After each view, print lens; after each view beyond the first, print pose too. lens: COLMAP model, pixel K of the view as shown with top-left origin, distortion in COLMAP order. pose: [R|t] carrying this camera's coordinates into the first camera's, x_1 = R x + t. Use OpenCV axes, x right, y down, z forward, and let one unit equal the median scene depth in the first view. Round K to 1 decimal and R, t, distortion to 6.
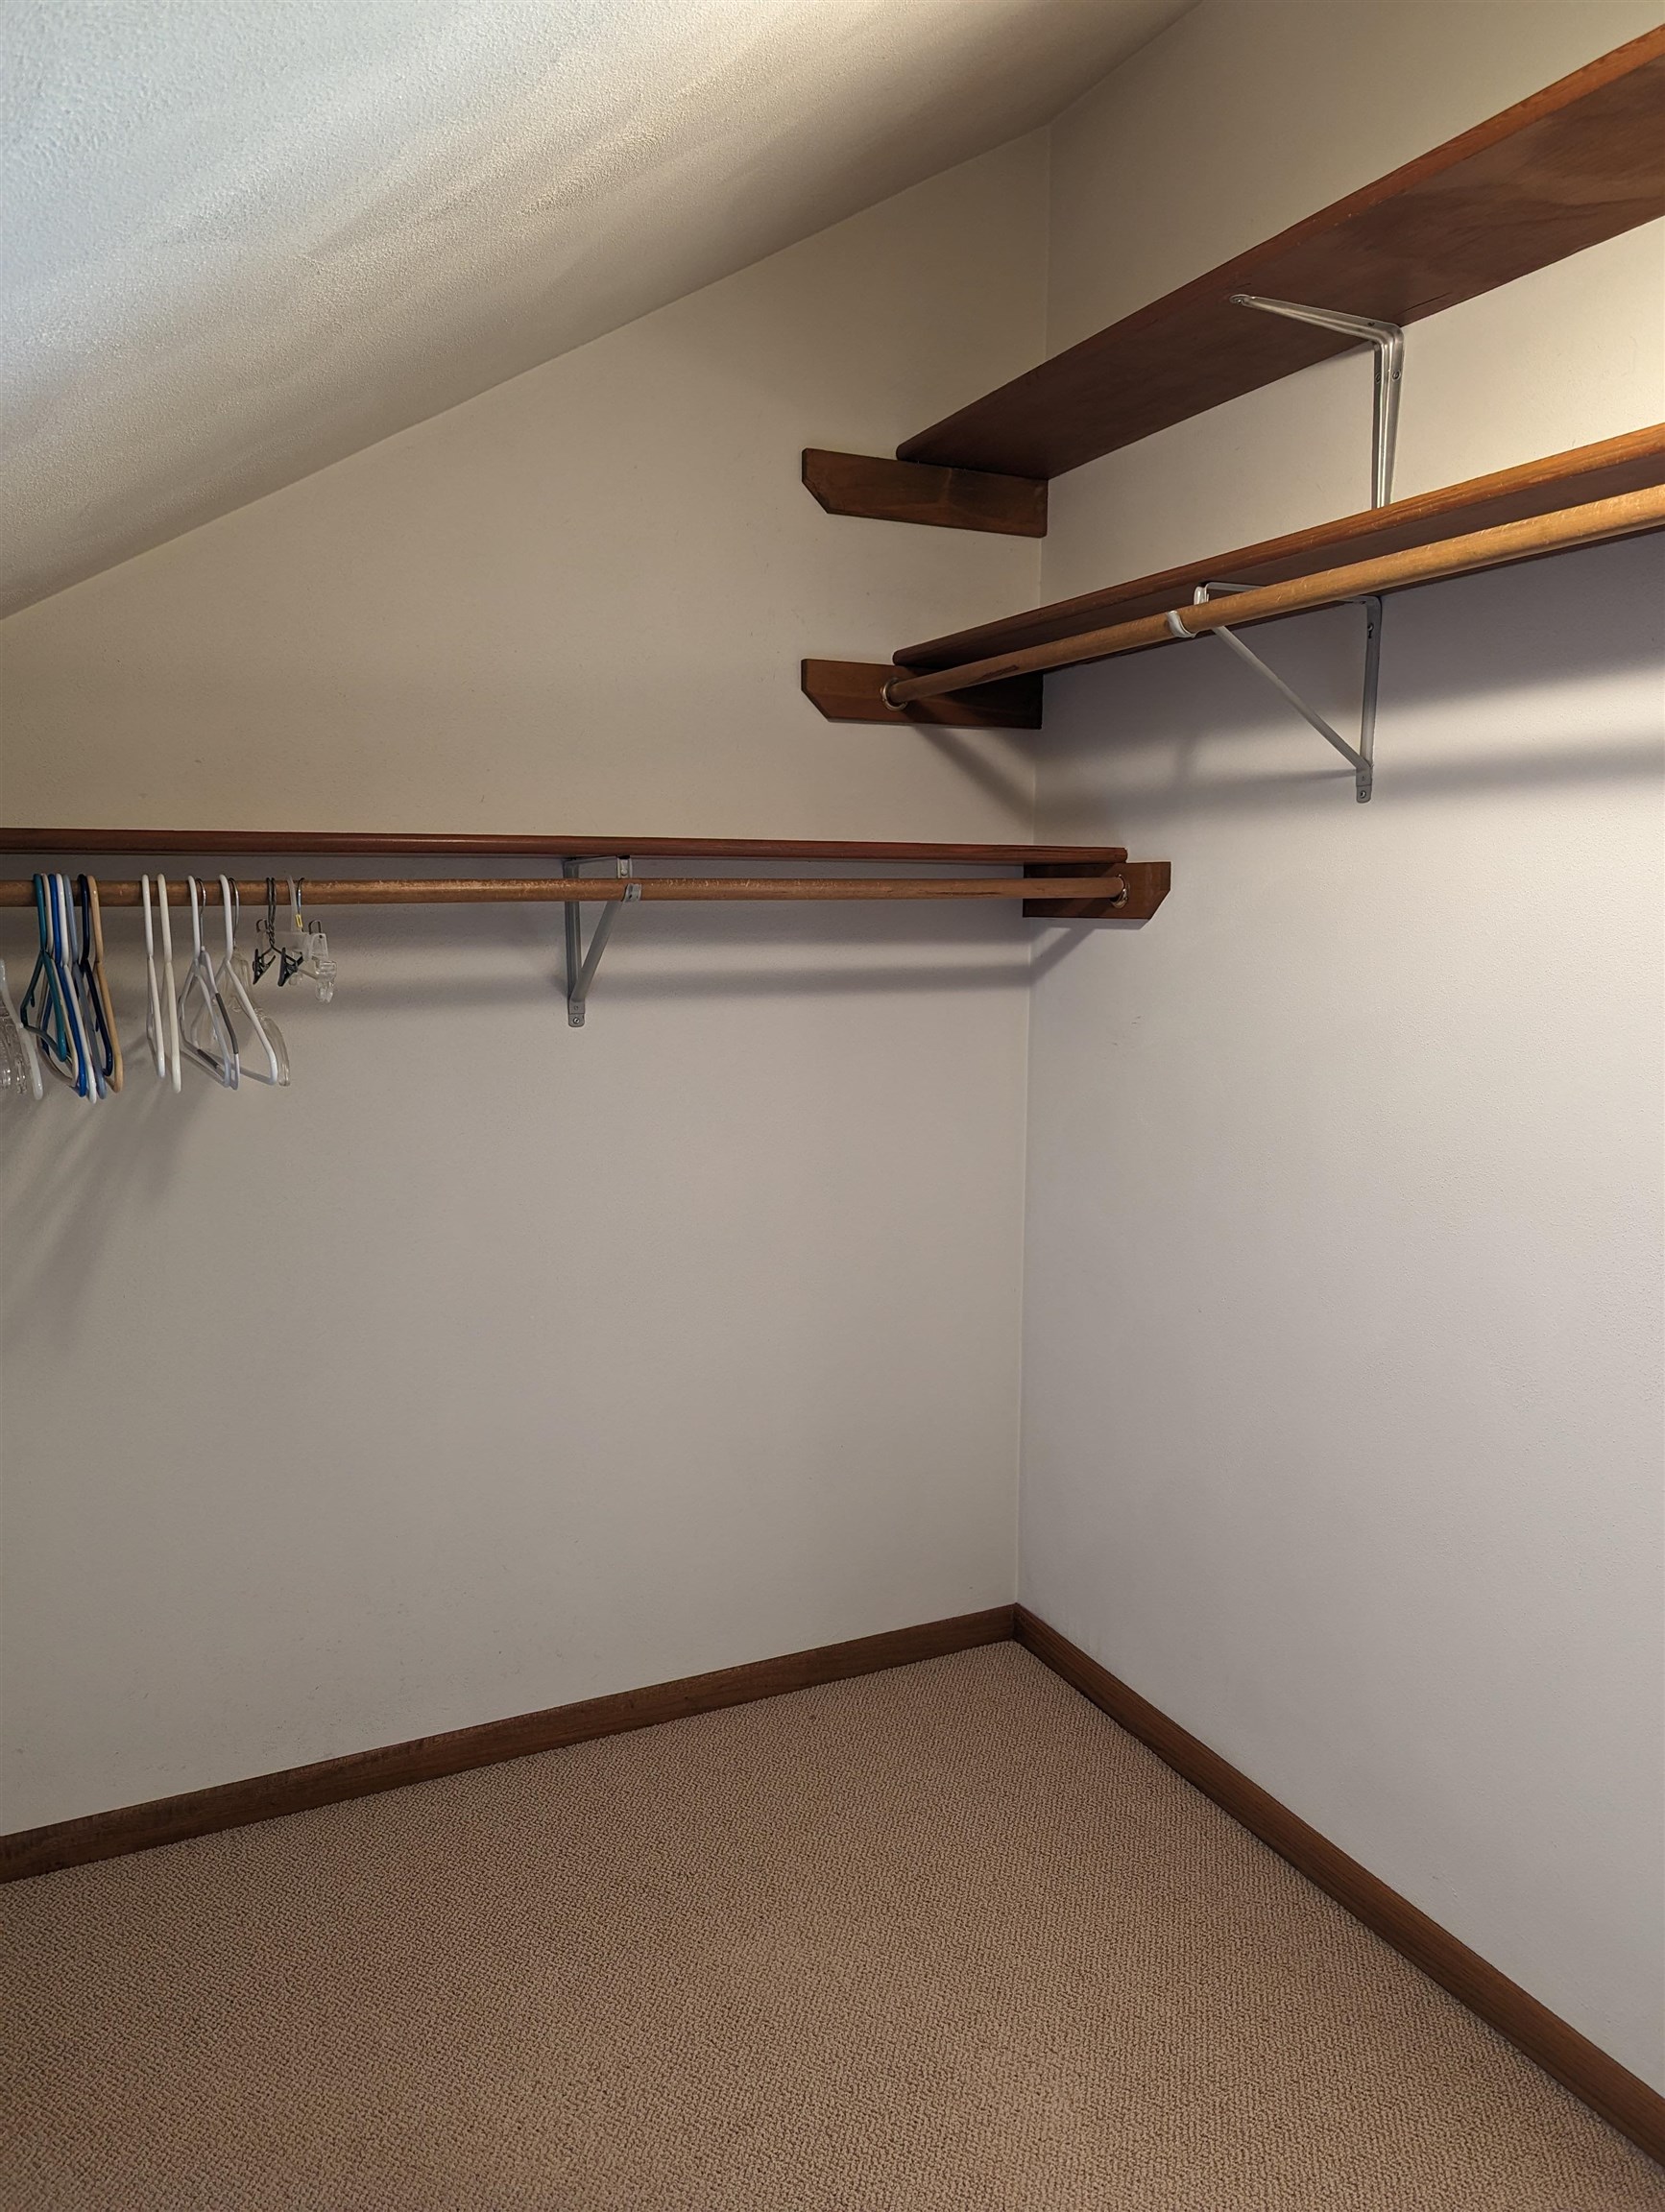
lens RADIAL K [[1551.2, 0, 824.0], [0, 1551.2, 1087.2], [0, 0, 1]] dist [0.093979, -0.096346]
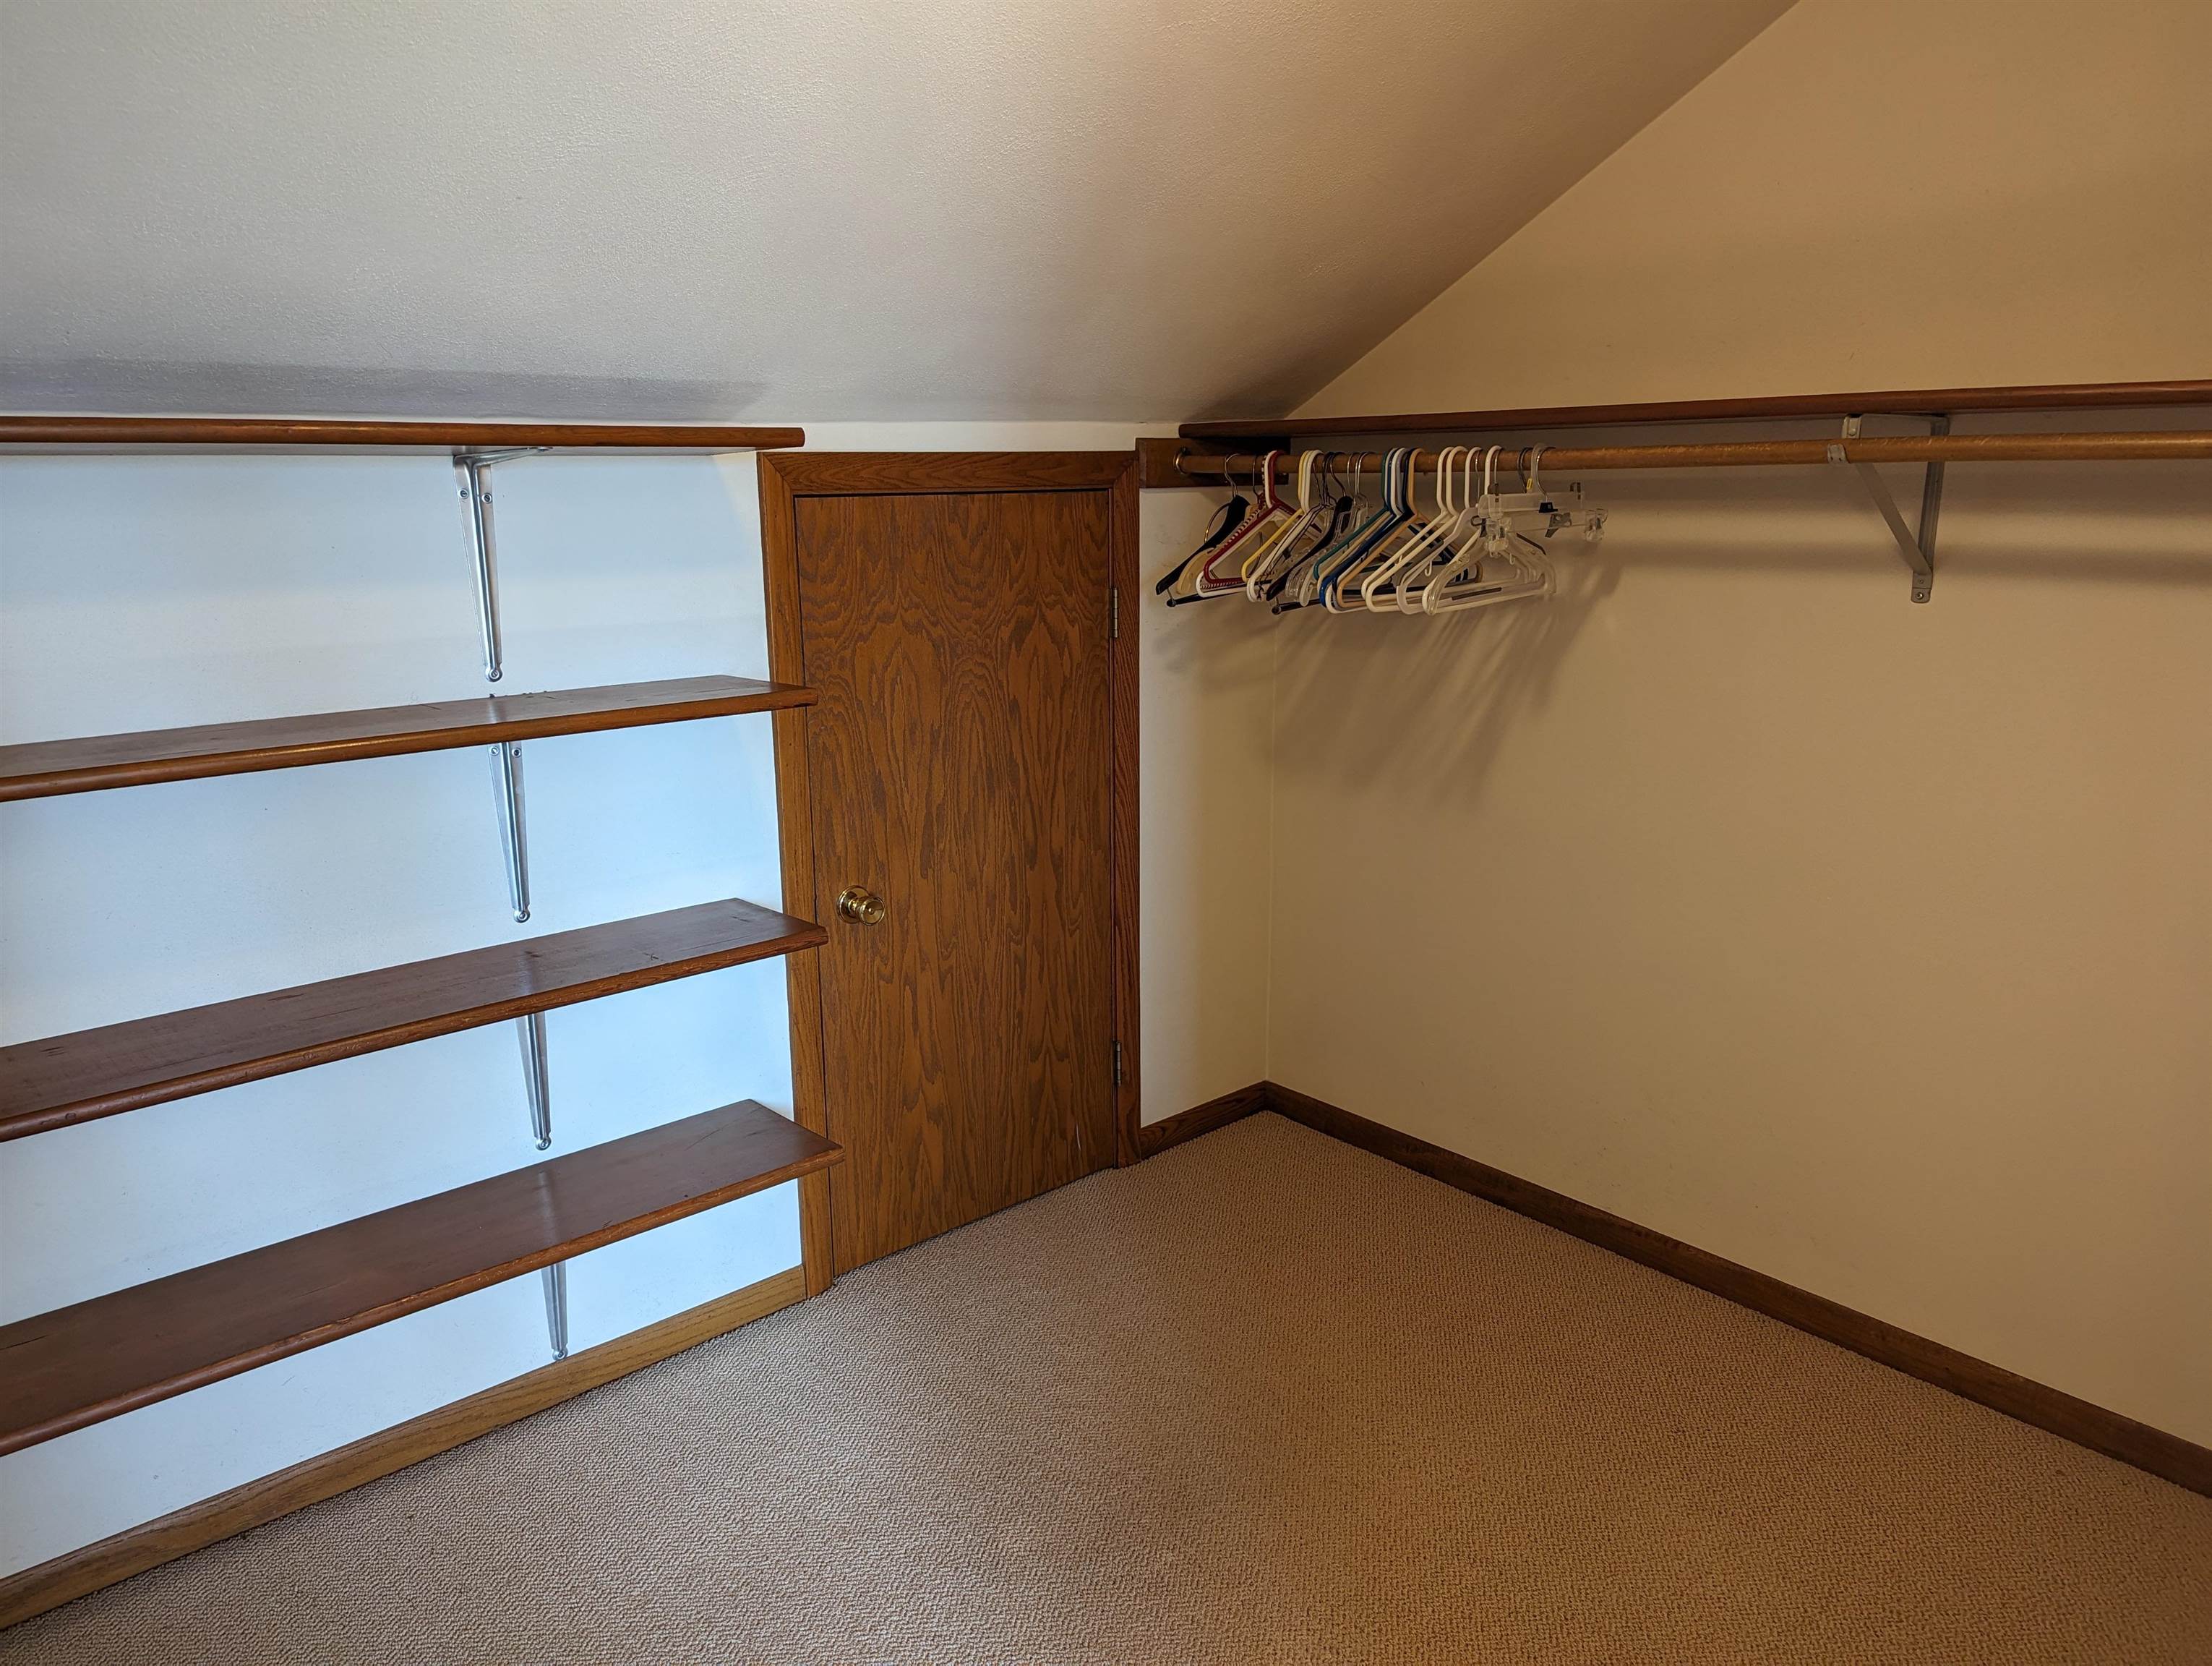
lens RADIAL K [[1551.4, 0, 1100.9], [0, 1551.4, 834.4], [0, 0, 1]] dist [0.093979, -0.096346]
pose [[0.276653, 0.221013, -0.935209, 0.632264], [-0.111053, 0.974026, 0.197334, -0.038267], [0.954531, 0.049264, 0.294012, 0.291417]]
